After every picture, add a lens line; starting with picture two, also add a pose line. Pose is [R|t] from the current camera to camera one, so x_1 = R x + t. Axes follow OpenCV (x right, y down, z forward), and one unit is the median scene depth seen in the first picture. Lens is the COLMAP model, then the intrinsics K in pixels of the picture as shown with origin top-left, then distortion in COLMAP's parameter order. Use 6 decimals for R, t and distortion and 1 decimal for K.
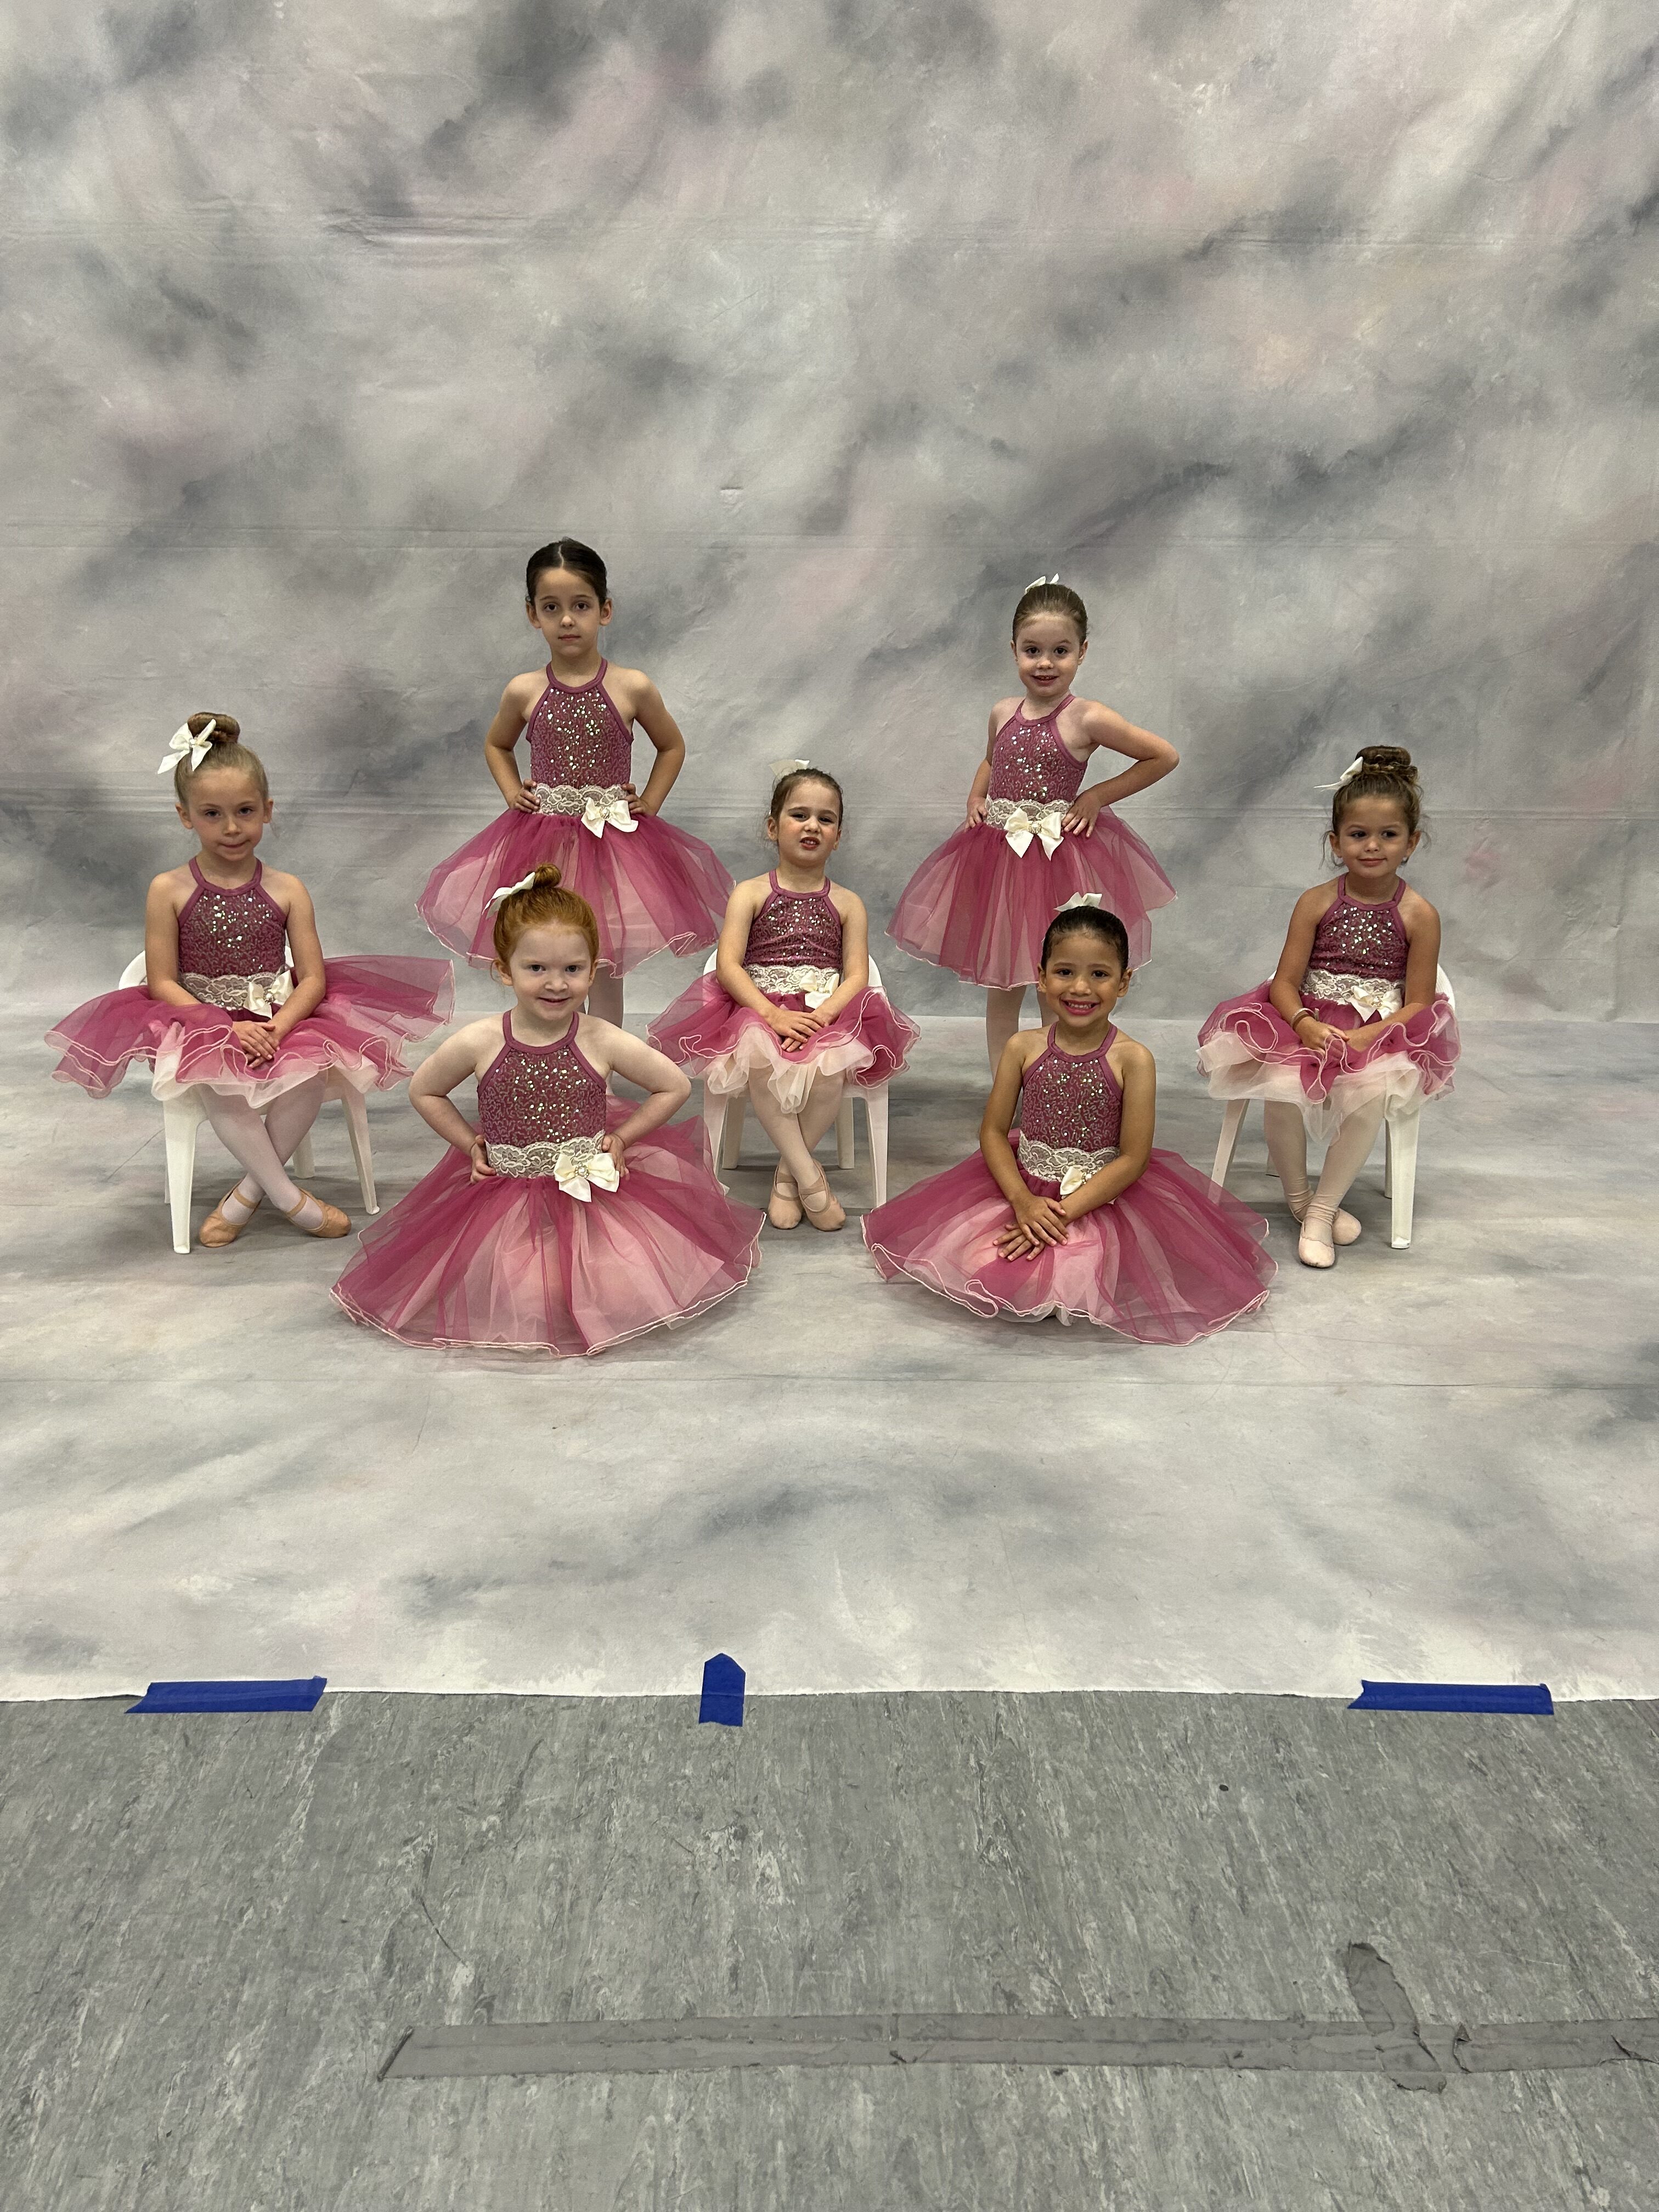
lens RADIAL K [[1648.0, 0, 829.6], [0, 1648.0, 1109.9], [0, 0, 1]] dist [0.038089, -0.041635]
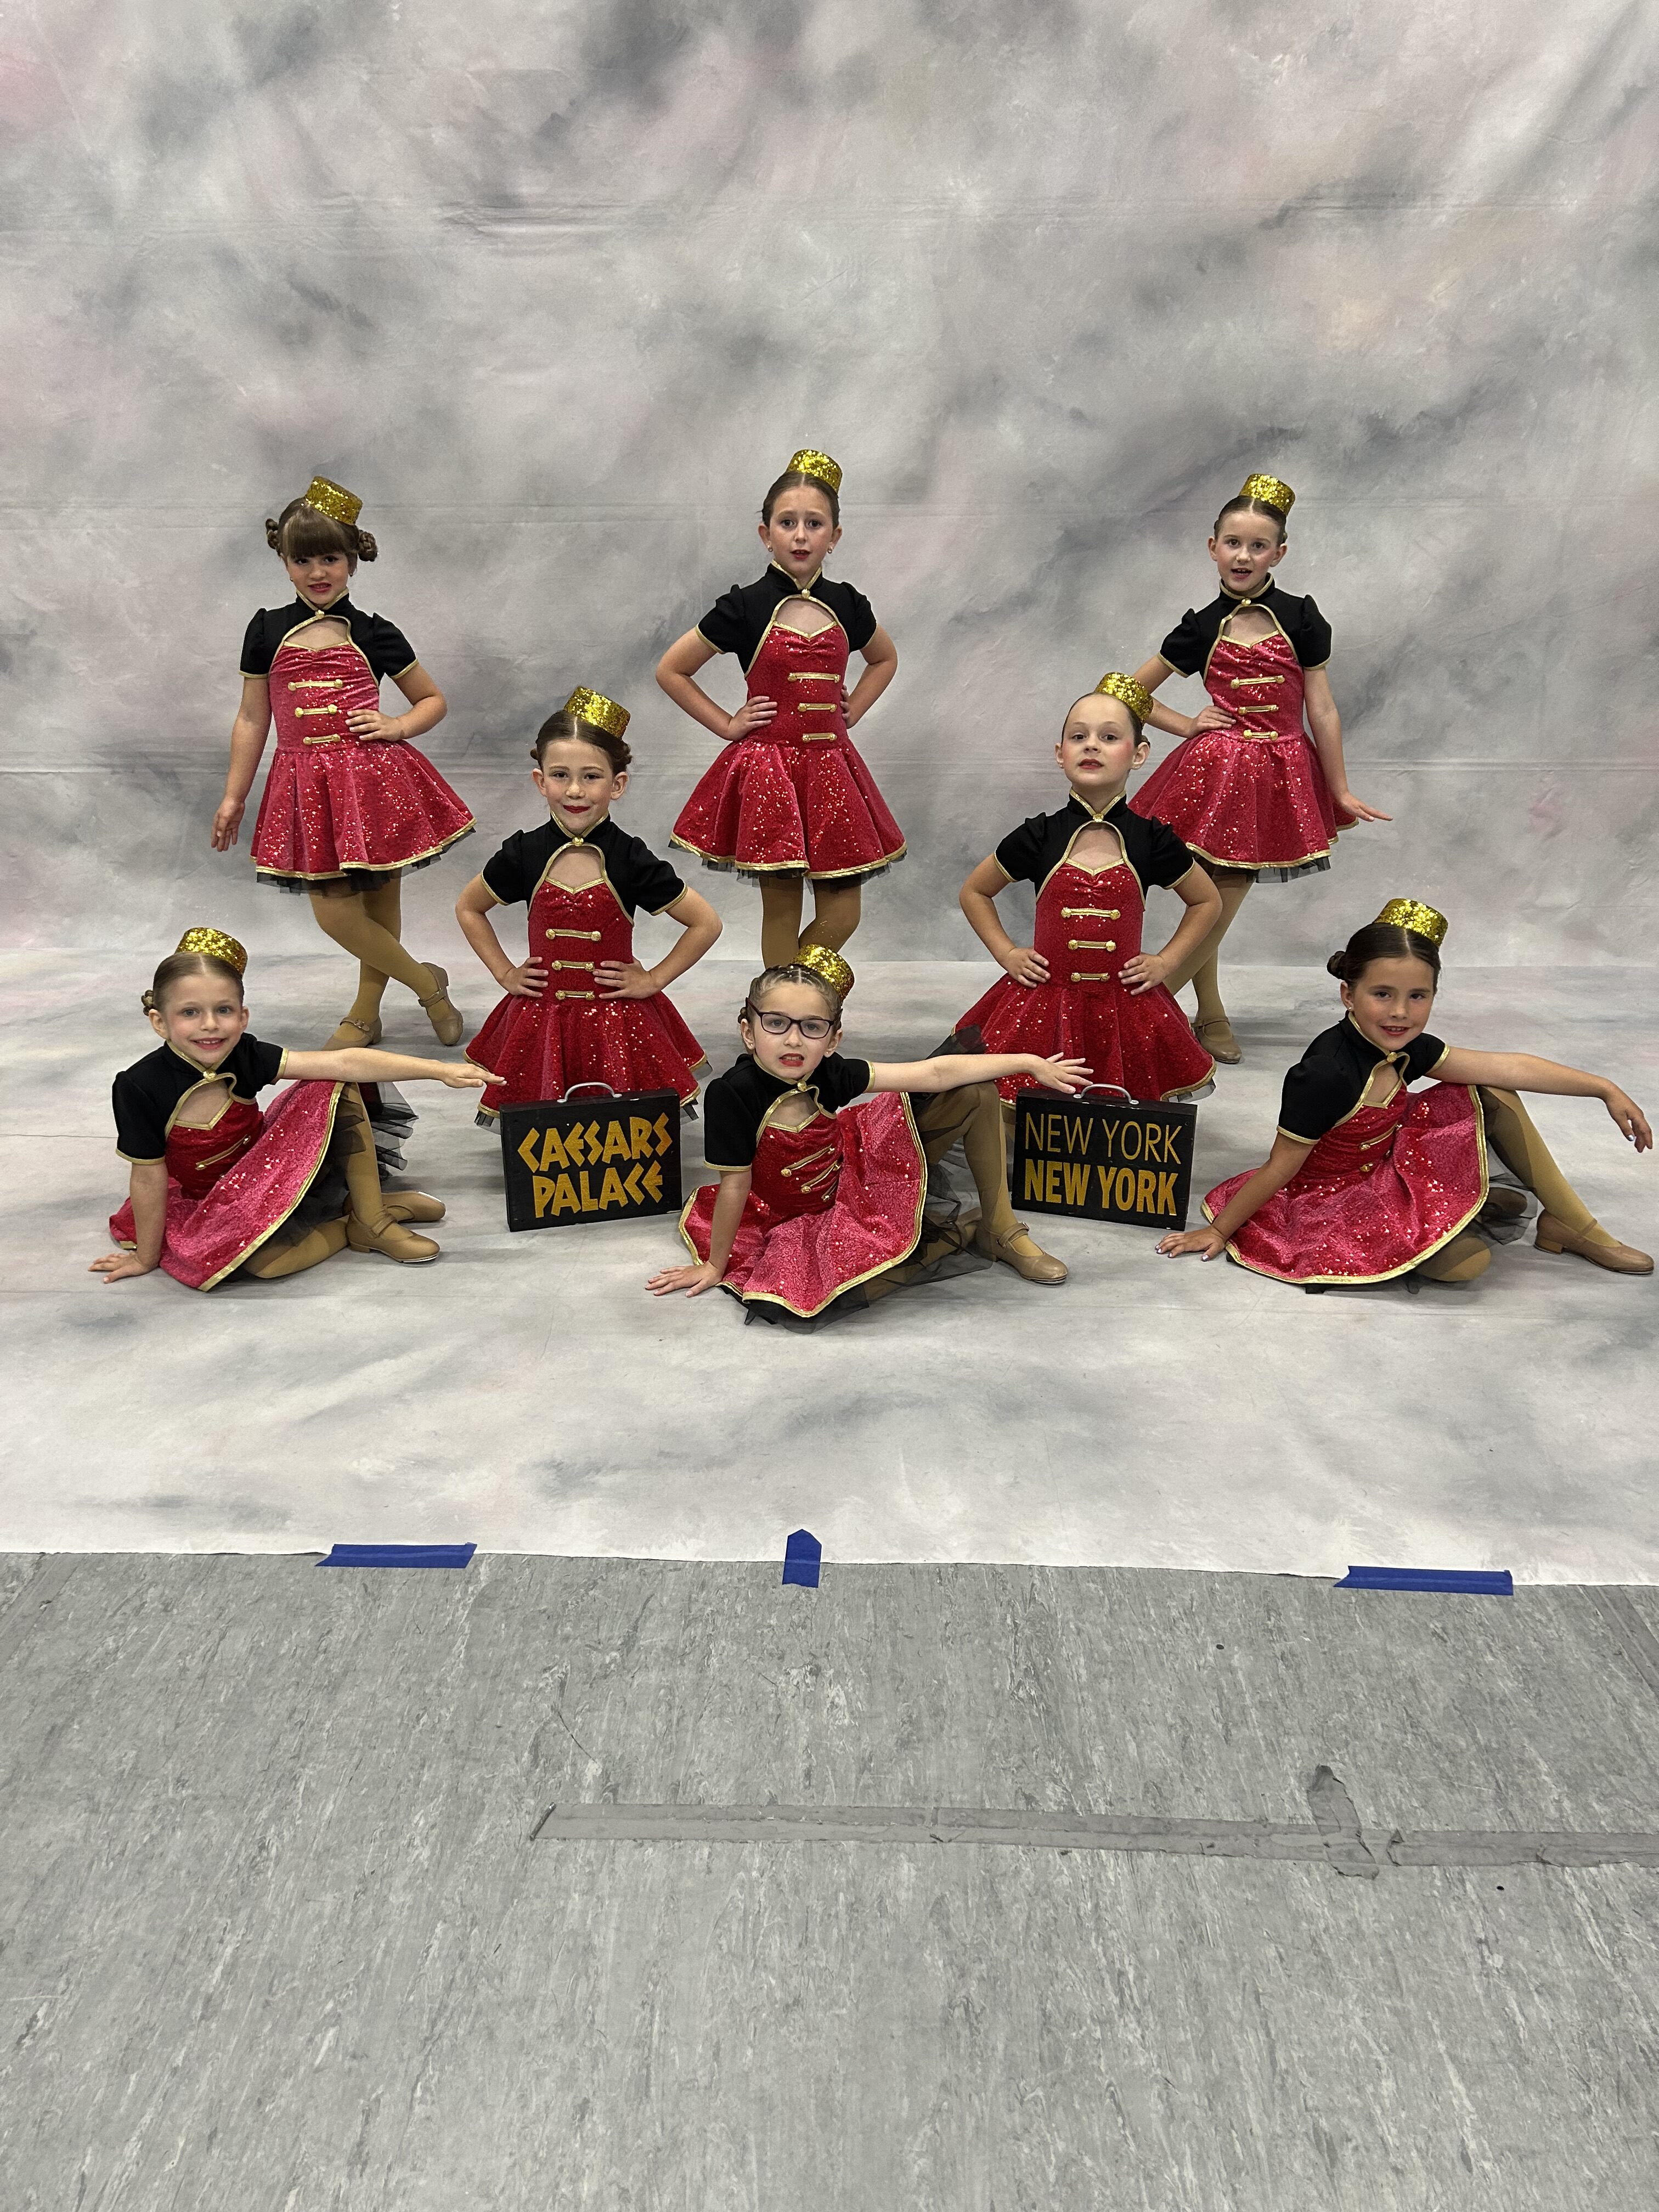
lens RADIAL K [[1648.0, 0, 827.6], [0, 1648.0, 1125.8], [0, 0, 1]] dist [0.038089, -0.041635]
pose [[0.998233, 0.006287, -0.059089, 0.010181], [-0.002915, 0.998372, 0.056969, -0.013937], [0.059351, -0.056696, 0.996626, -0.078632]]
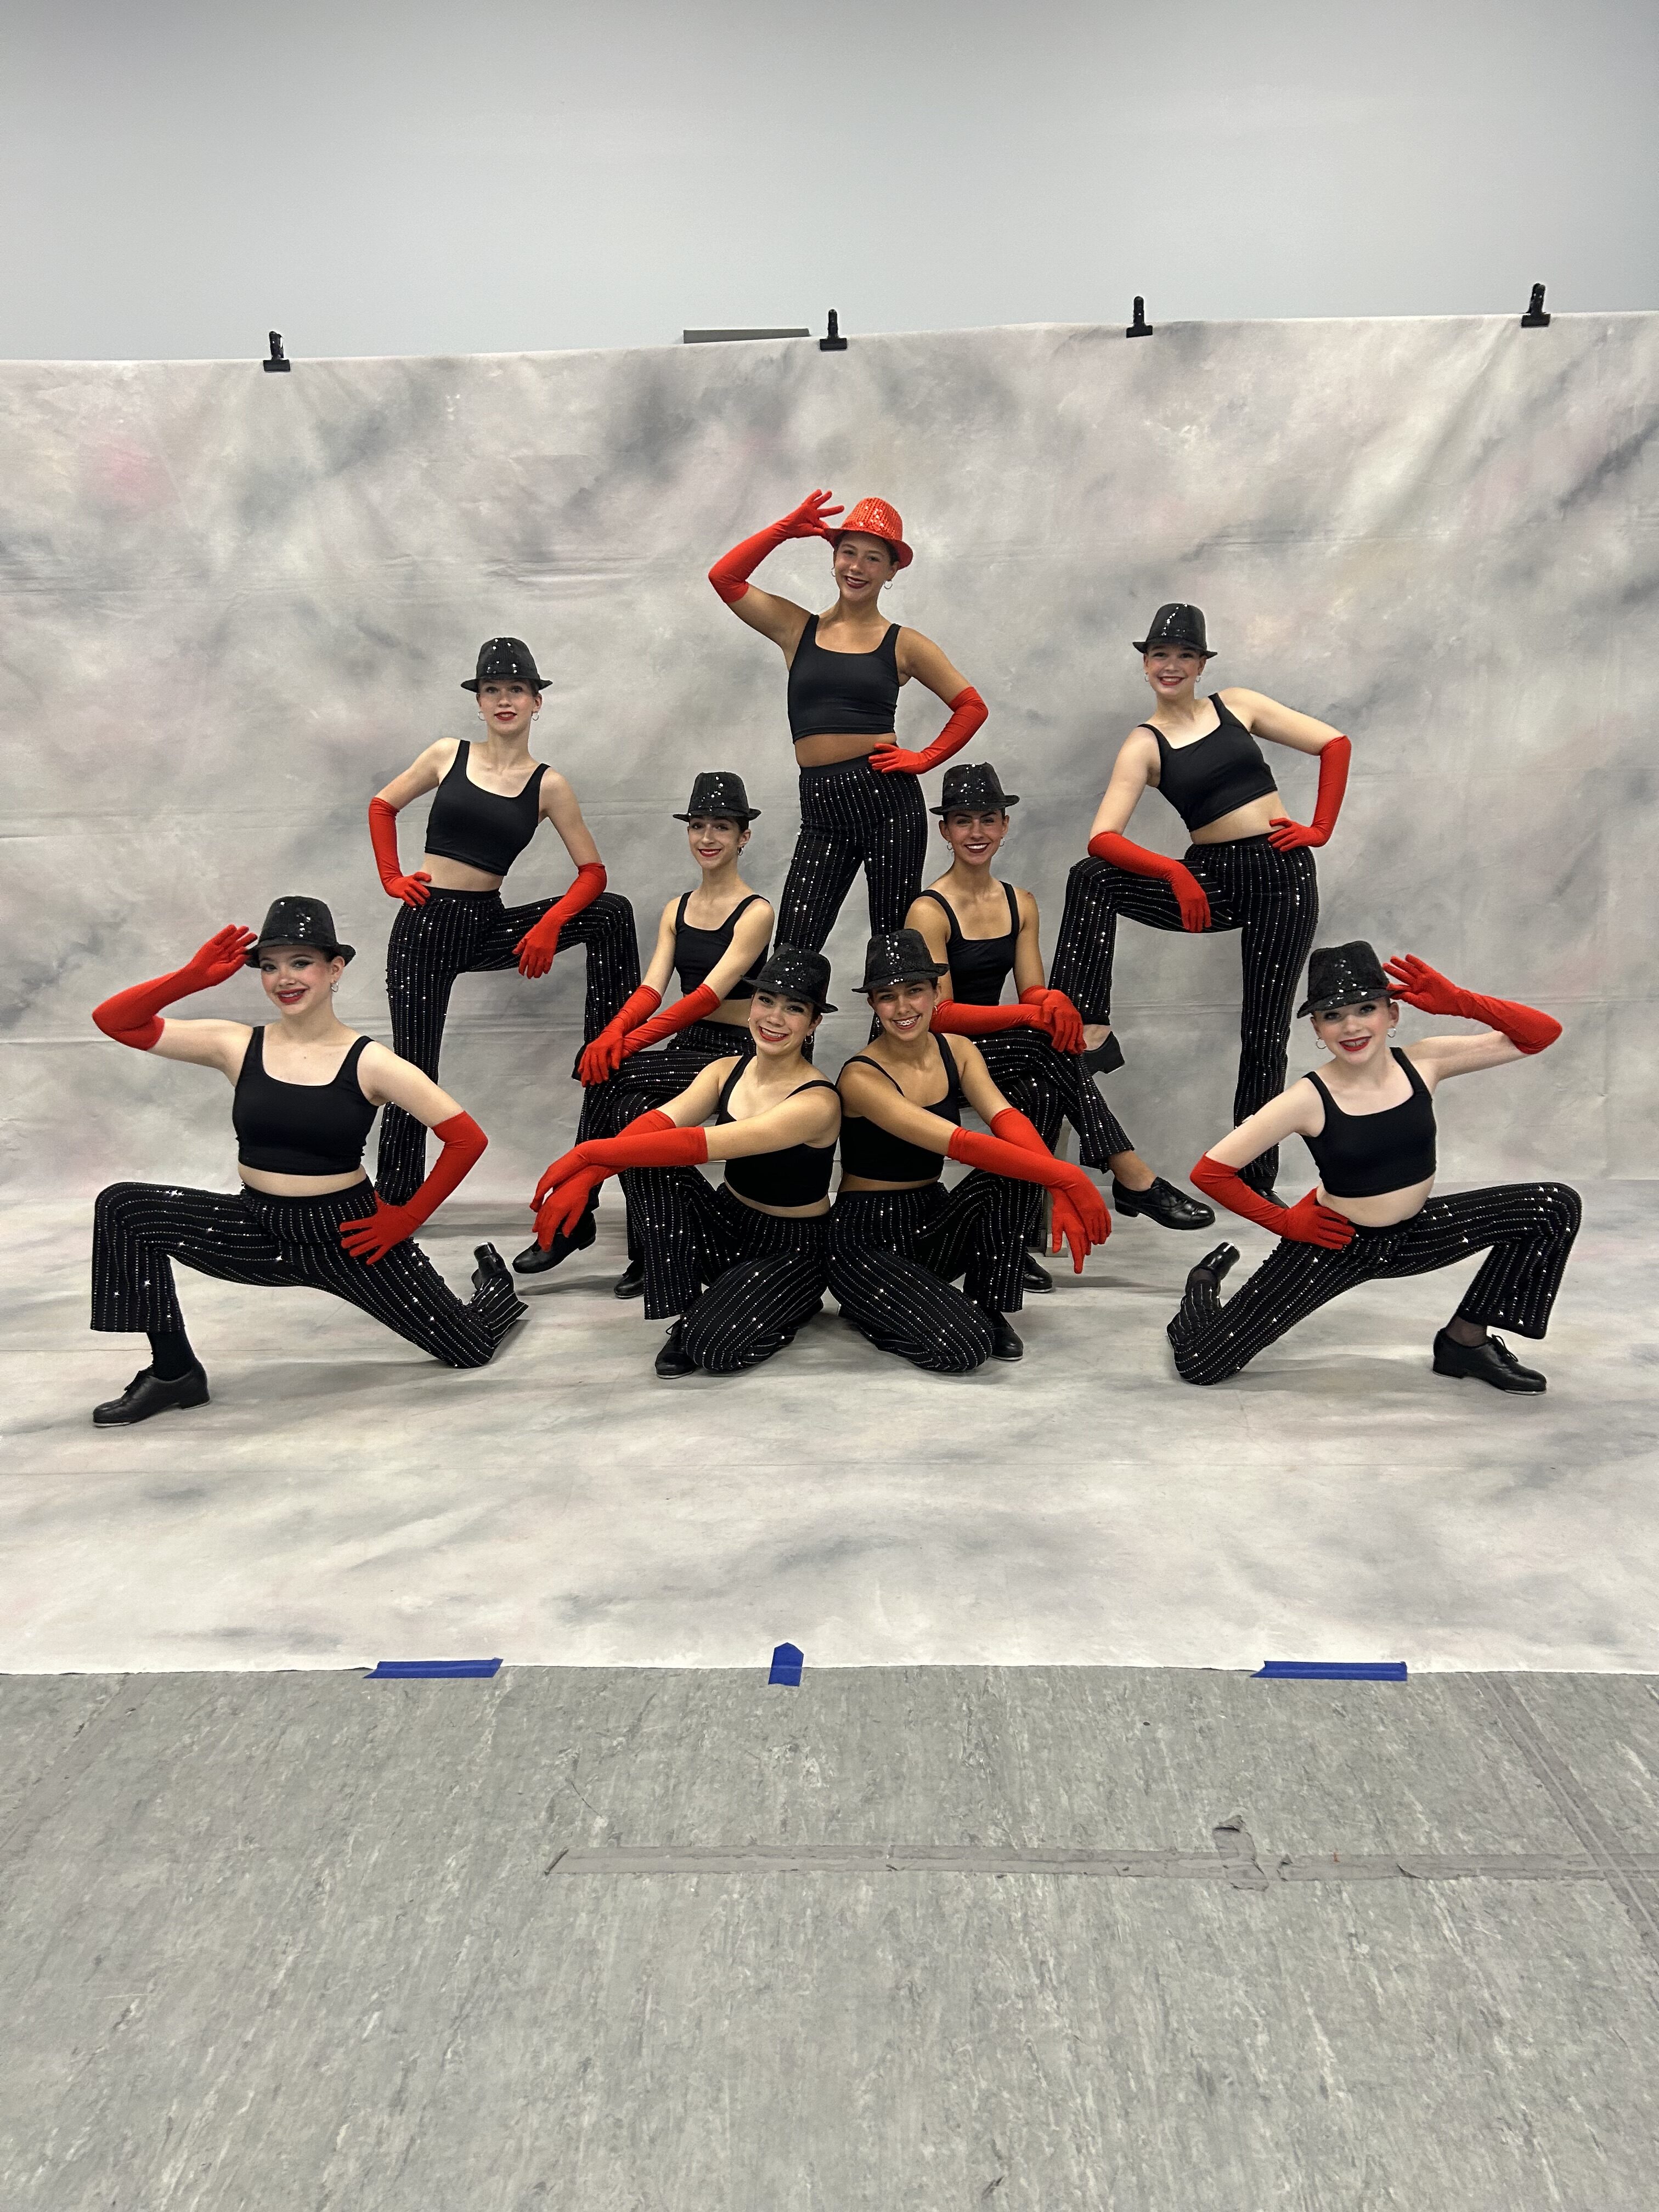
lens RADIAL K [[1648.0, 0, 839.5], [0, 1648.0, 1133.7], [0, 0, 1]] dist [0.038089, -0.041635]
pose [[0.997158, -0.026986, -0.070336, 0.040084], [0.019617, 0.994444, -0.103423, 0.025638], [0.072736, 0.101749, 0.992147, -0.183421]]
